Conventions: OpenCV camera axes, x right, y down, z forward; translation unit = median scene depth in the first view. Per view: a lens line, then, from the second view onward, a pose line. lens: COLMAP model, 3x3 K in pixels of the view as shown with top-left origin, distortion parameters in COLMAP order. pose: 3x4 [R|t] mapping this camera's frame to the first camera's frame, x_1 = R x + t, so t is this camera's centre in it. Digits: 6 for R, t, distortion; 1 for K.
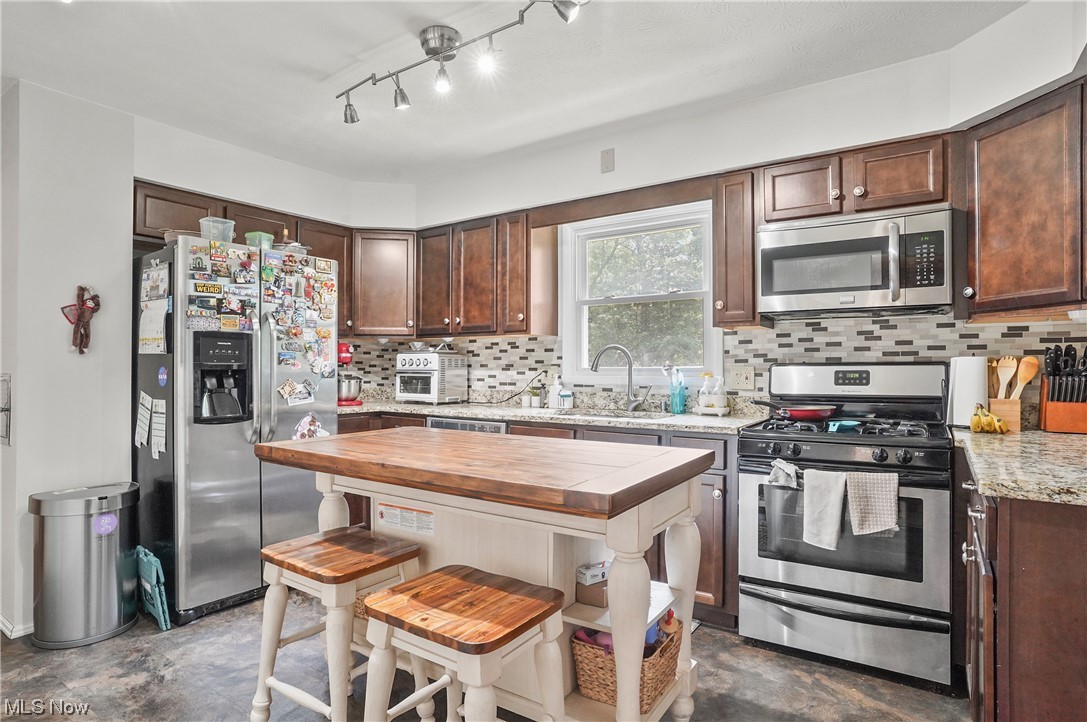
lens RADIAL K [[582.7, 0, 540.5], [0, 582.7, 365.2], [0, 0, 1]] dist [-0.073849, 0.043084]
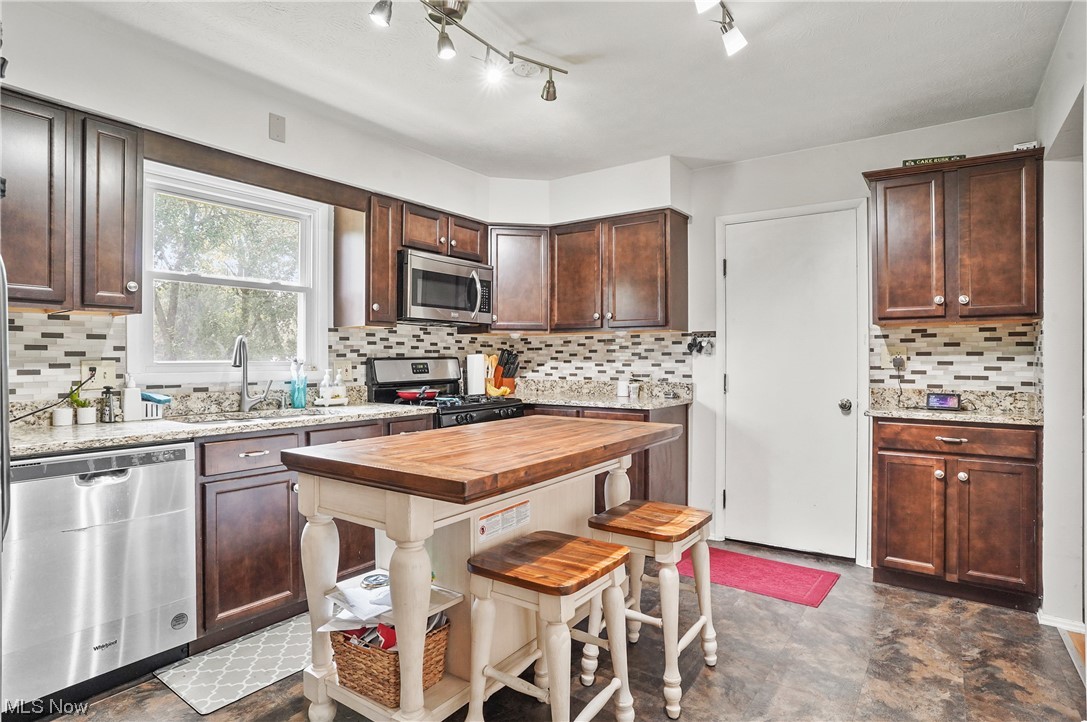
lens RADIAL K [[582.7, 0, 540.5], [0, 582.7, 365.2], [0, 0, 1]] dist [-0.073849, 0.043084]
pose [[0.004724, -0.010358, 0.999935, -0.835756], [-0.000836, 0.999946, 0.010362, -0.000306], [-0.999988, -0.000885, 0.004715, 0.660480]]
